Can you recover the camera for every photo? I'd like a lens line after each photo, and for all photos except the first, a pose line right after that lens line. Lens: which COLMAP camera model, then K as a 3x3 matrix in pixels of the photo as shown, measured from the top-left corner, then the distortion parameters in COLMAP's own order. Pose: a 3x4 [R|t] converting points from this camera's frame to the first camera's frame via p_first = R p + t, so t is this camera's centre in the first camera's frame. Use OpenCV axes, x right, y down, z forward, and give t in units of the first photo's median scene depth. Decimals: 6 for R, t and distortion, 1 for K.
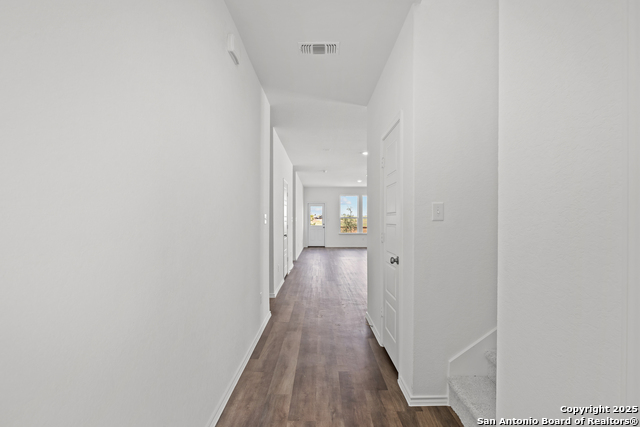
lens RADIAL K [[295.0, 0, 320.8], [0, 295.0, 217.9], [0, 0, 1]] dist [-0.004095, -0.001182]
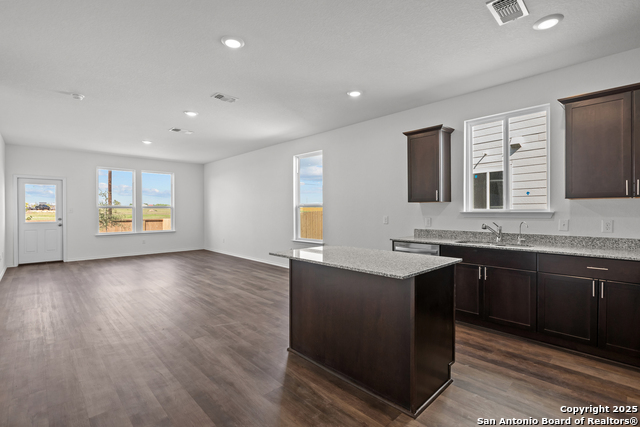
lens RADIAL K [[295.0, 0, 322.3], [0, 295.0, 213.8], [0, 0, 1]] dist [-0.004095, -0.001182]
pose [[0.715417, -0.017999, 0.698466, -0.021506], [0.003726, 0.999752, 0.021947, 0.001774], [-0.698688, -0.013099, 0.715307, 0.297008]]
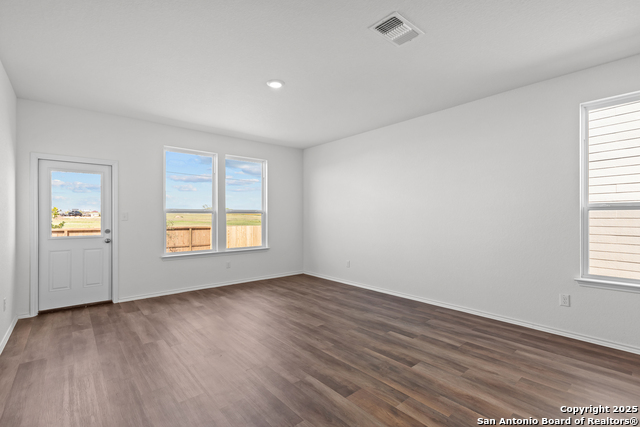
lens RADIAL K [[289.4, 0, 318.1], [0, 289.4, 217.3], [0, 0, 1]] dist [-0.001334, 0.000849]
pose [[0.757327, -0.010471, 0.652951, -0.021508], [0.003495, 0.999922, 0.011981, 0.003532], [-0.653026, -0.006791, 0.757305, 0.624069]]
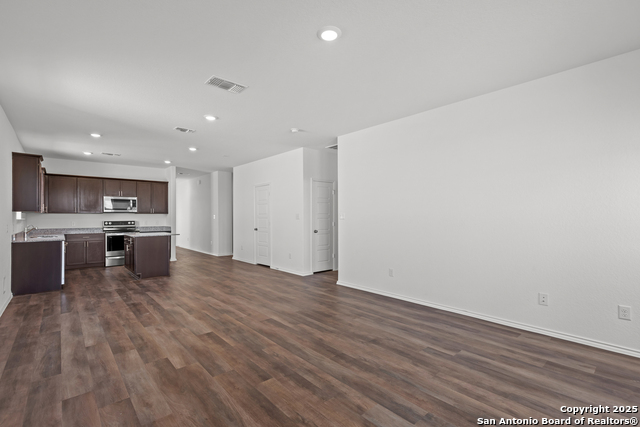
lens RADIAL K [[289.4, 0, 315.7], [0, 289.4, 214.7], [0, 0, 1]] dist [-0.001334, 0.000849]
pose [[-0.752100, -0.011601, -0.658947, 0.227166], [0.000244, 0.999840, -0.017881, 0.007936], [0.659049, -0.013609, -0.751977, 0.950131]]
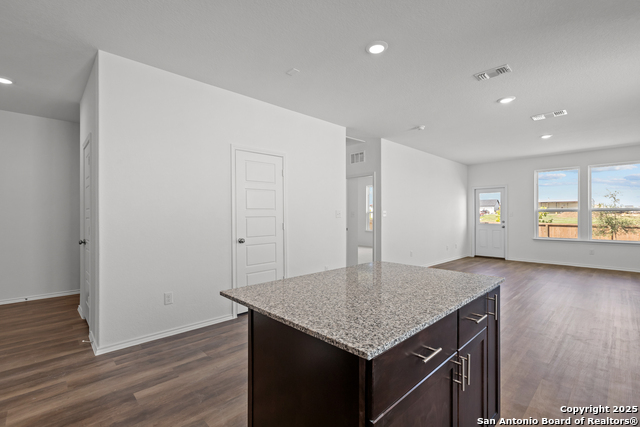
lens RADIAL K [[289.4, 0, 319.4], [0, 289.4, 211.1], [0, 0, 1]] dist [-0.001334, 0.000849]
pose [[0.688355, -0.020794, -0.725076, 0.182110], [0.012852, 0.999782, -0.016470, 0.004236], [0.725260, 0.002018, 0.688472, 0.318806]]
